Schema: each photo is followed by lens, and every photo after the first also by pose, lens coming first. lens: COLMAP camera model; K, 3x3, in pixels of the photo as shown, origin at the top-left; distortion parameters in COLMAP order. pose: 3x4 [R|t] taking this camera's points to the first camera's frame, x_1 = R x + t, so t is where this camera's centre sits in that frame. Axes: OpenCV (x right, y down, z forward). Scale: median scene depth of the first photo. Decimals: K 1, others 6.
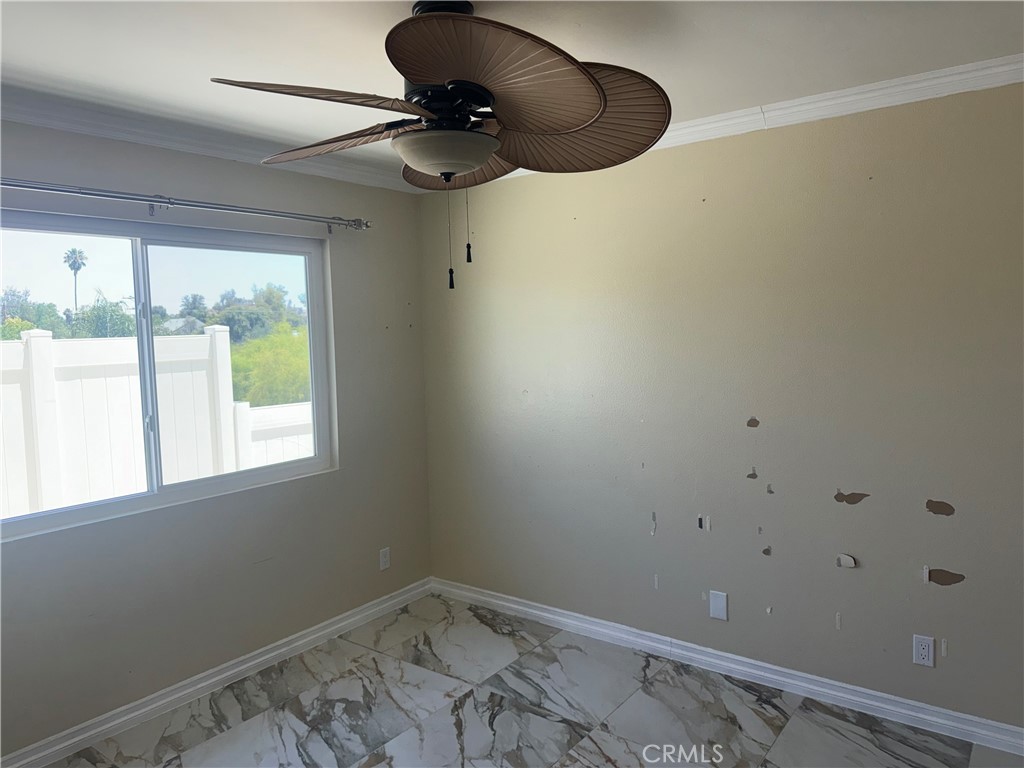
lens RADIAL K [[731.4, 0, 508.8], [0, 731.4, 375.9], [0, 0, 1]] dist [0.043842, -0.058042]
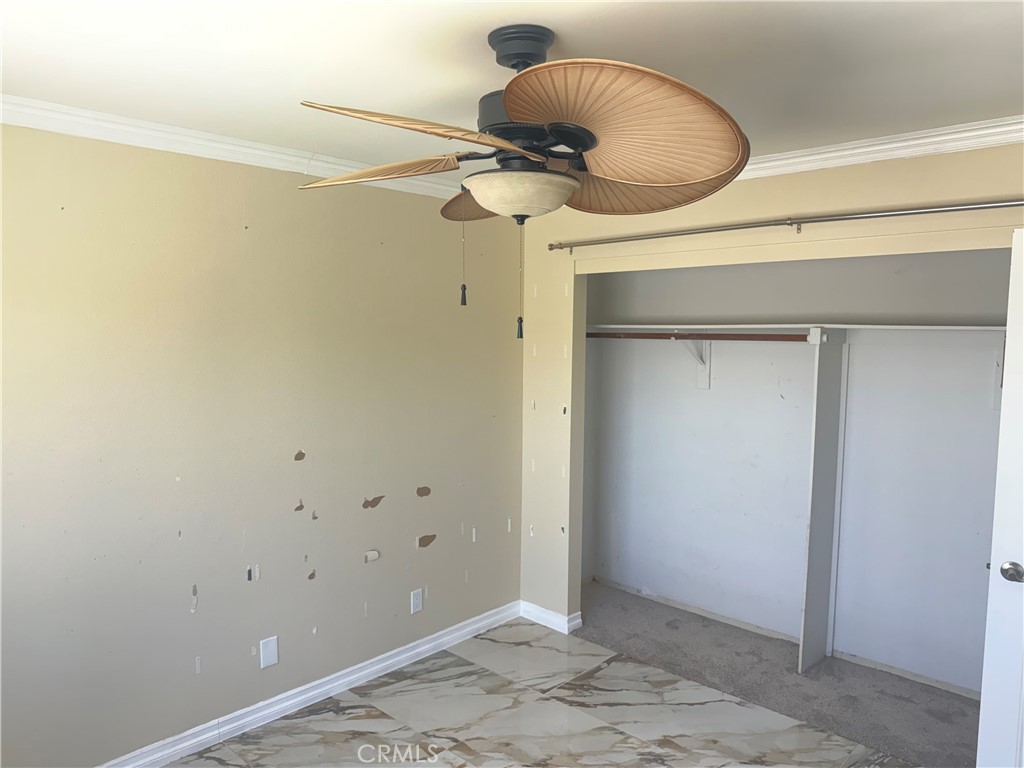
lens RADIAL K [[731.4, 0, 512.6], [0, 731.4, 389.5], [0, 0, 1]] dist [0.043842, -0.058042]
pose [[0.138774, -0.071643, 0.987729, -0.645226], [0.070964, 0.995535, 0.062239, -0.072950], [-0.987778, 0.061456, 0.143238, 0.568505]]
